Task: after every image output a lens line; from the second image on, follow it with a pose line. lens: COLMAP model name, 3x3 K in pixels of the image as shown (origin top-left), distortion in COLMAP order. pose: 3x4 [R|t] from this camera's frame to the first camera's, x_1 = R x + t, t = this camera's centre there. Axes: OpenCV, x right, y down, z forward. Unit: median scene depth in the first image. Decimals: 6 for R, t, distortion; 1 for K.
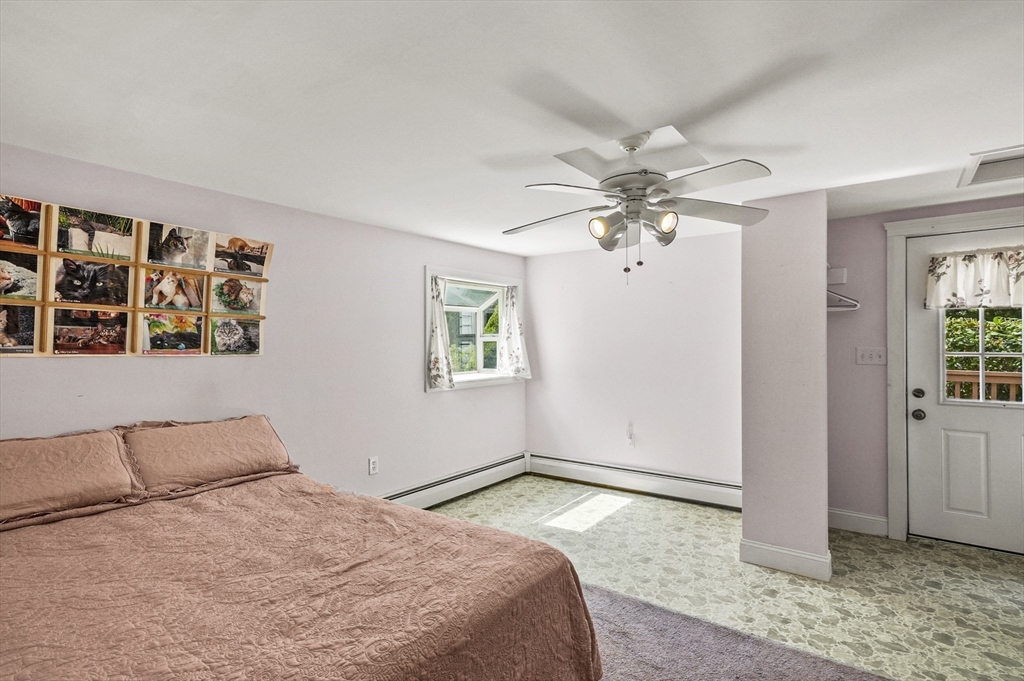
lens RADIAL K [[506.7, 0, 510.4], [0, 506.7, 342.9], [0, 0, 1]] dist [0.004319, 0.002630]
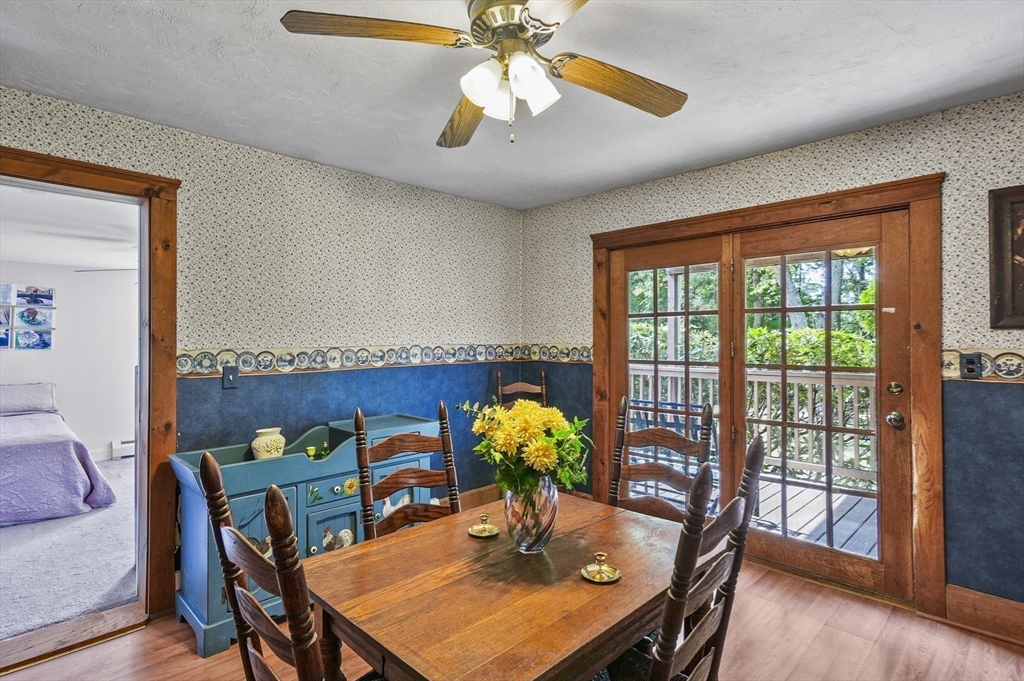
lens RADIAL K [[506.7, 0, 513.6], [0, 506.7, 338.8], [0, 0, 1]] dist [0.004319, 0.002630]
pose [[0.990126, -0.000084, -0.140183, 1.455158], [-0.001270, 0.999953, -0.009571, 0.000293], [0.140178, 0.009655, 0.990079, -0.590595]]
